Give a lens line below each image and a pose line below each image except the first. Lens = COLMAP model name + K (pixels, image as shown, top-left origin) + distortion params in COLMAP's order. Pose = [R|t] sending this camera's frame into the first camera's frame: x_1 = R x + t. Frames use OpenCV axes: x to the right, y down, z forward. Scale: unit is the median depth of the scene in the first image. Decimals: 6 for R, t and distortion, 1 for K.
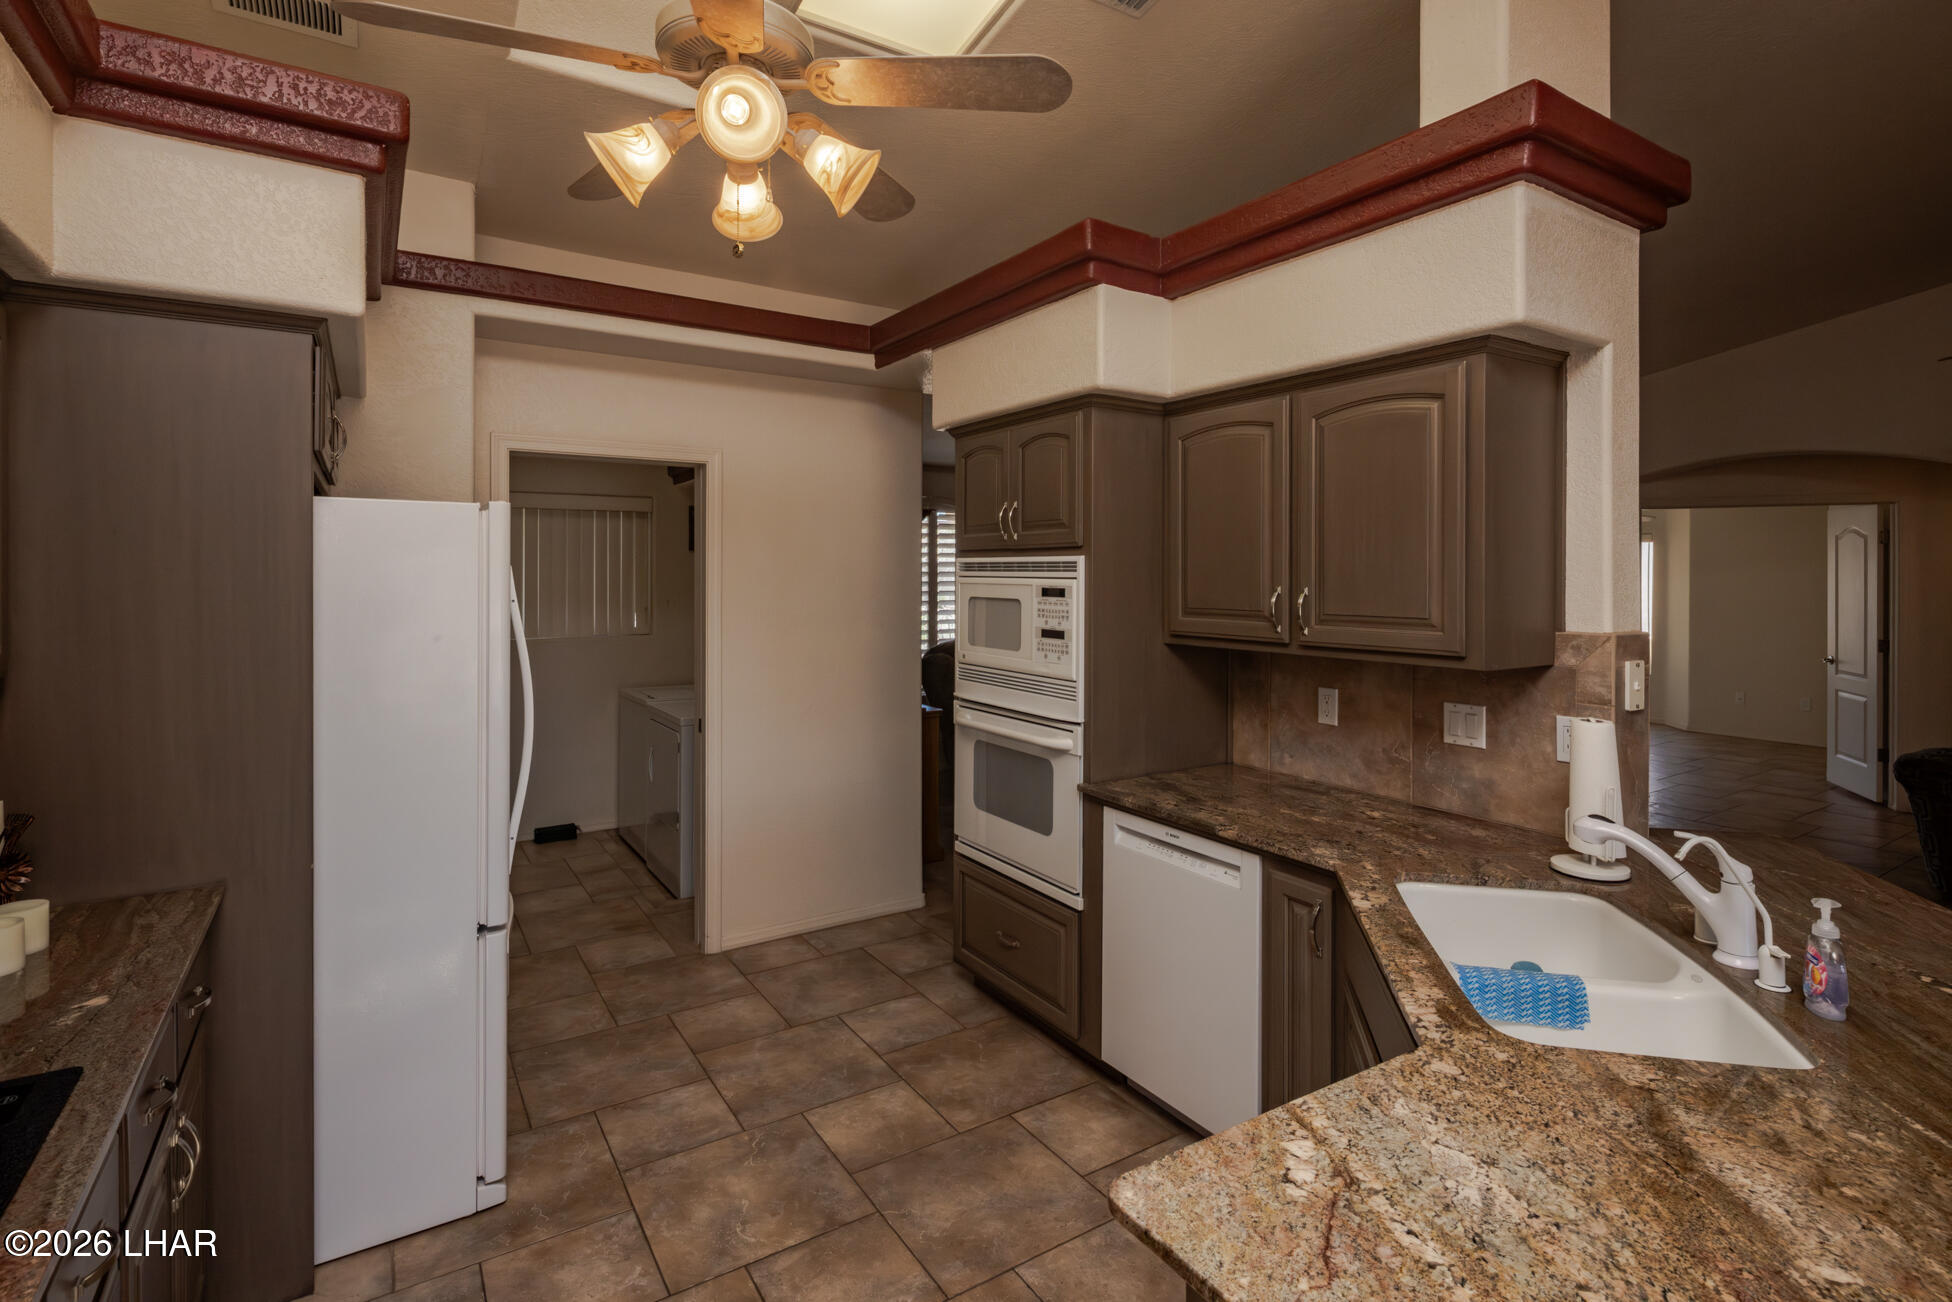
lens RADIAL K [[937.7, 0, 985.2], [0, 937.7, 590.3], [0, 0, 1]] dist [0.000562, -0.000405]
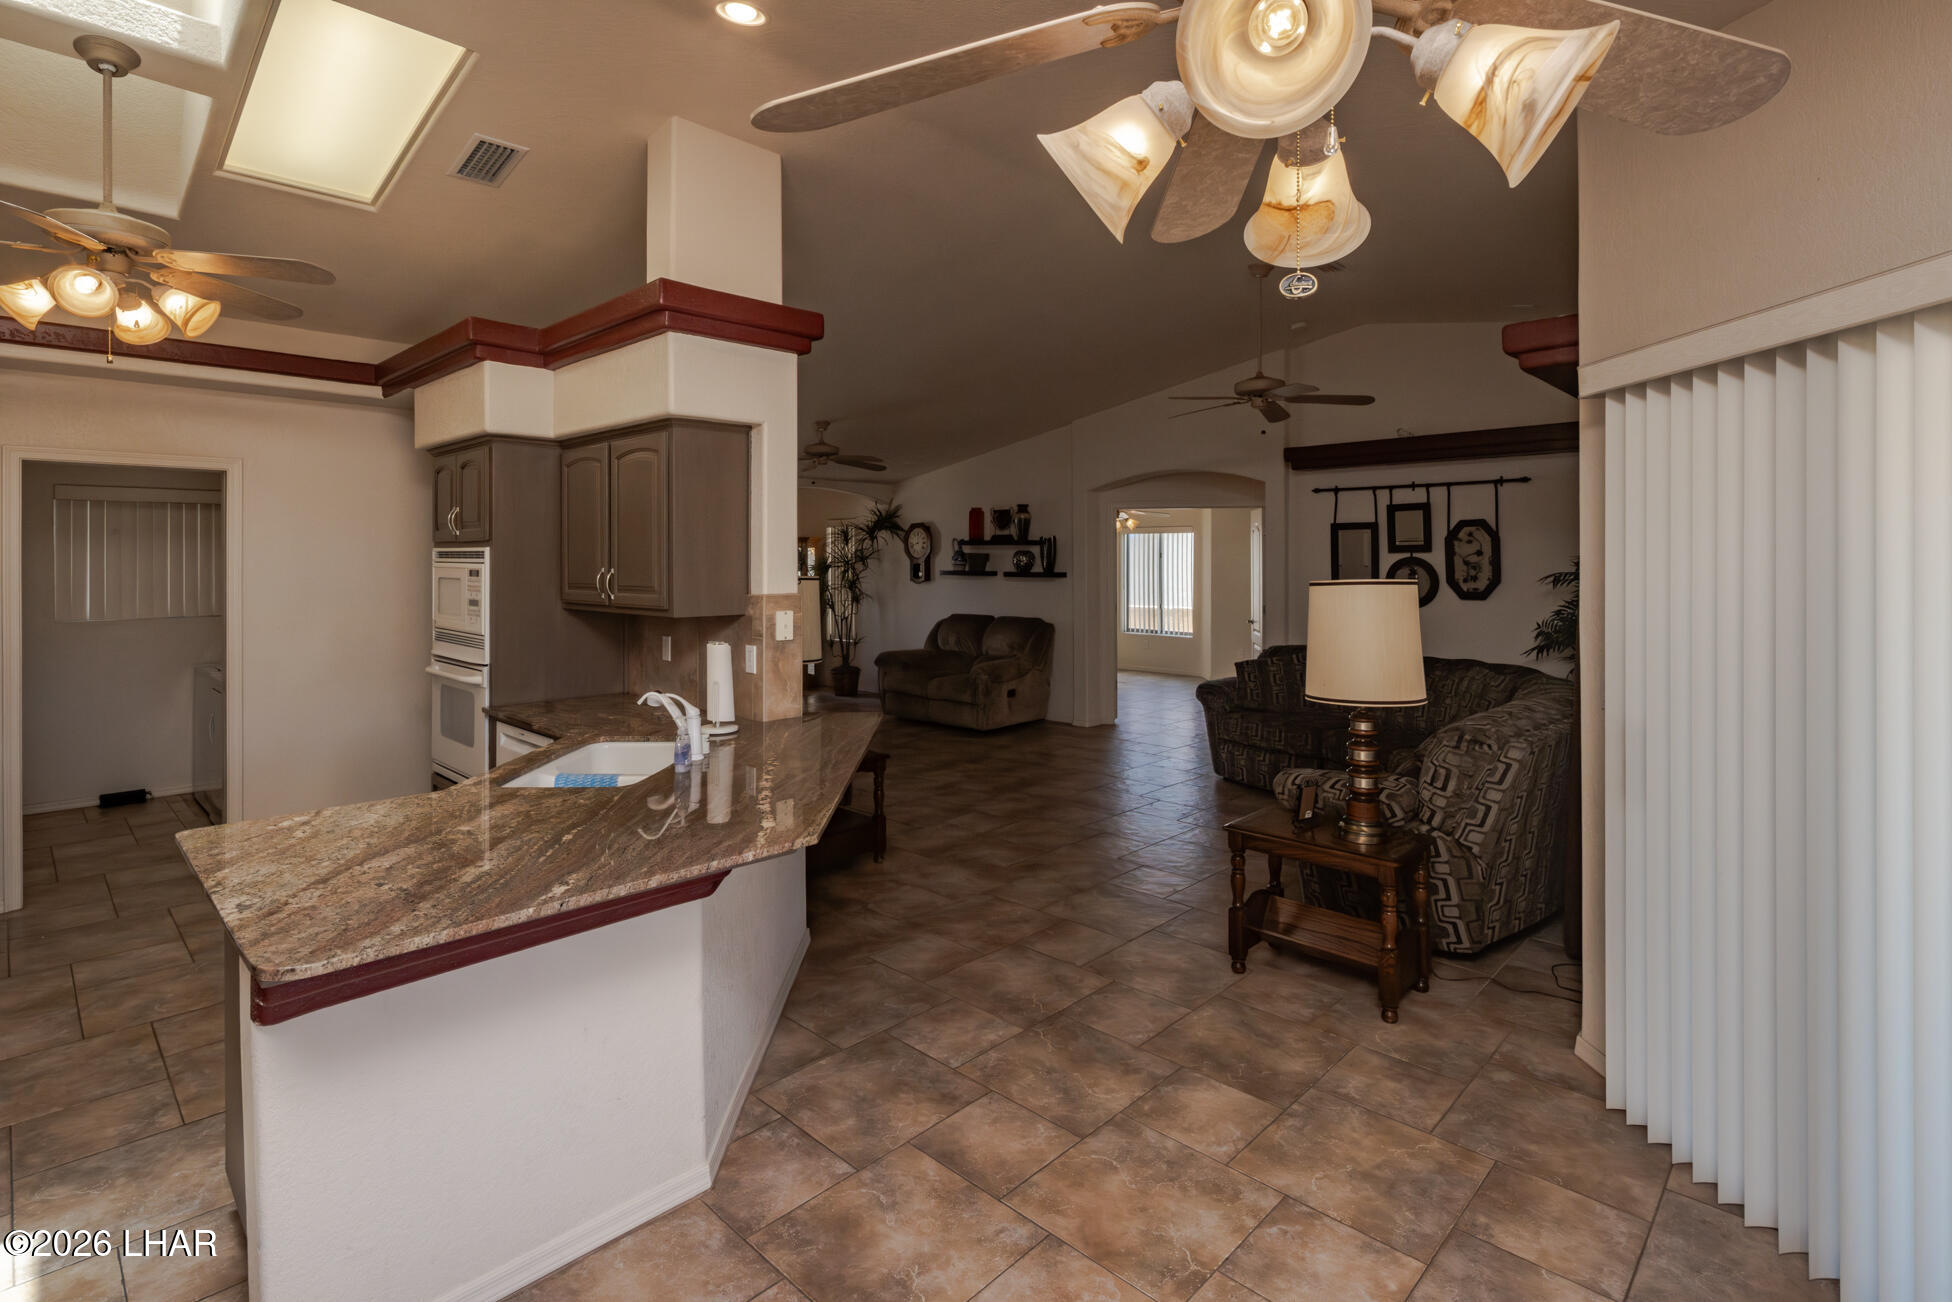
lens RADIAL K [[940.1, 0, 999.4], [0, 940.1, 570.0], [0, 0, 1]] dist [-0.004371, -0.000980]
pose [[0.971341, -0.004616, 0.237644, 0.517969], [0.005770, 0.999975, -0.004160, 0.008270], [-0.237619, 0.005412, 0.971343, -0.568413]]
